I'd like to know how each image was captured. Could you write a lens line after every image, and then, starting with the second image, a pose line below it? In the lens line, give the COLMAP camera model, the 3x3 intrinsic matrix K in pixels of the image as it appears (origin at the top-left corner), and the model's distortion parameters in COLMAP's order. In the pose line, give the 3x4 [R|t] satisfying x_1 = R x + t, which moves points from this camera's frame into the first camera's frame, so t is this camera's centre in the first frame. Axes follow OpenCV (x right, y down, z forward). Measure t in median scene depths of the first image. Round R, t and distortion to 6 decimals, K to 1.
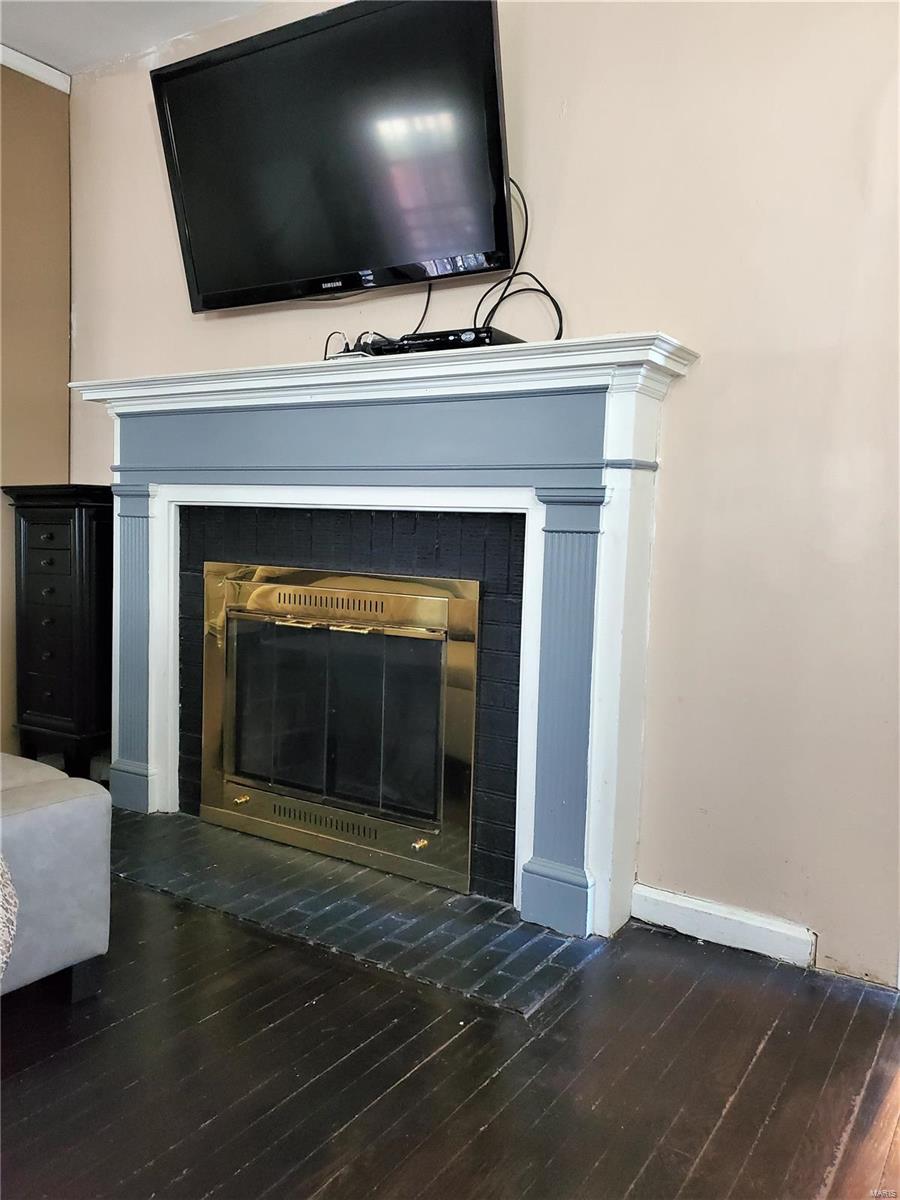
lens RADIAL K [[945.1, 0, 446.3], [0, 945.1, 598.7], [0, 0, 1]] dist [0.027942, -0.007970]
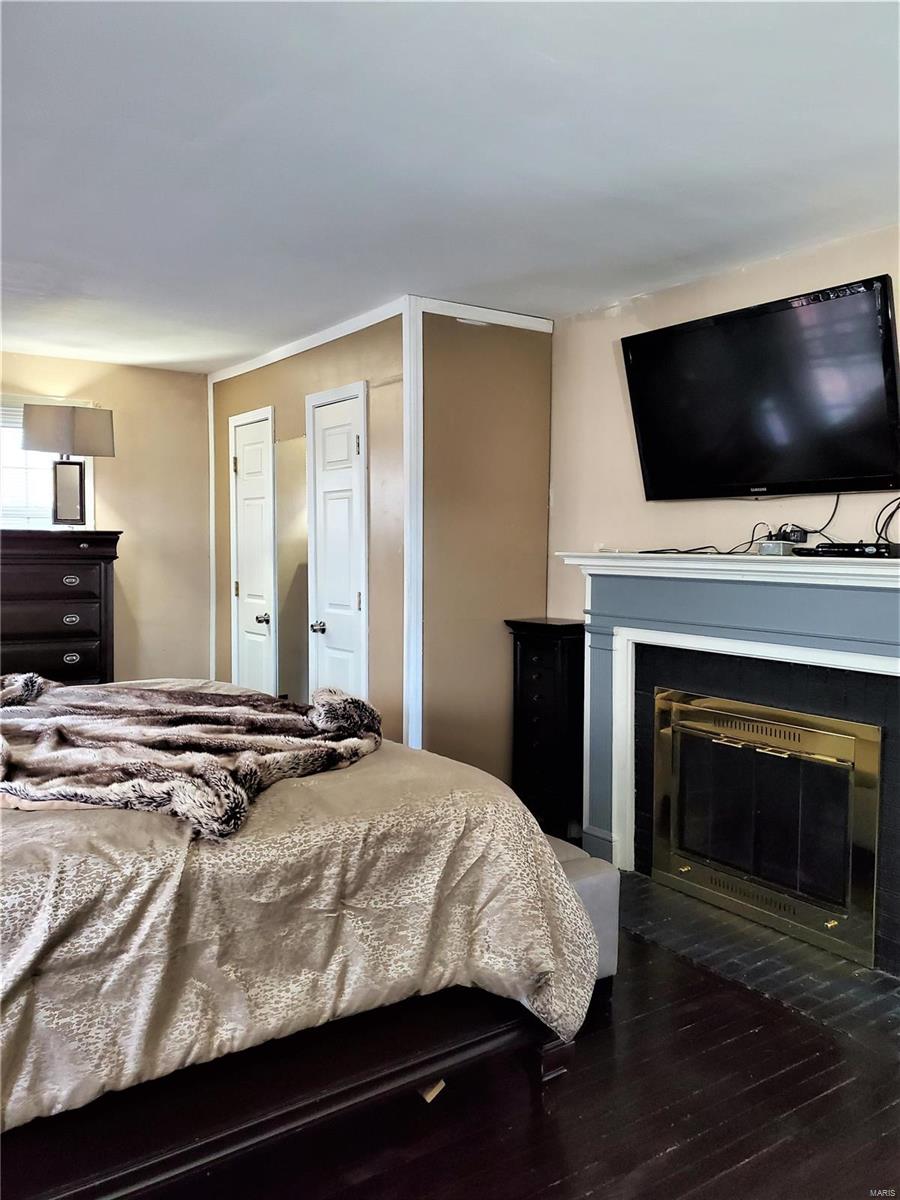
lens RADIAL K [[945.1, 0, 450.7], [0, 945.1, 605.6], [0, 0, 1]] dist [0.027942, -0.007970]
pose [[0.923222, -0.000393, -0.384267, -0.007857], [-0.006149, 0.999856, -0.015796, -0.145179], [0.384218, 0.016946, 0.923087, -0.389982]]
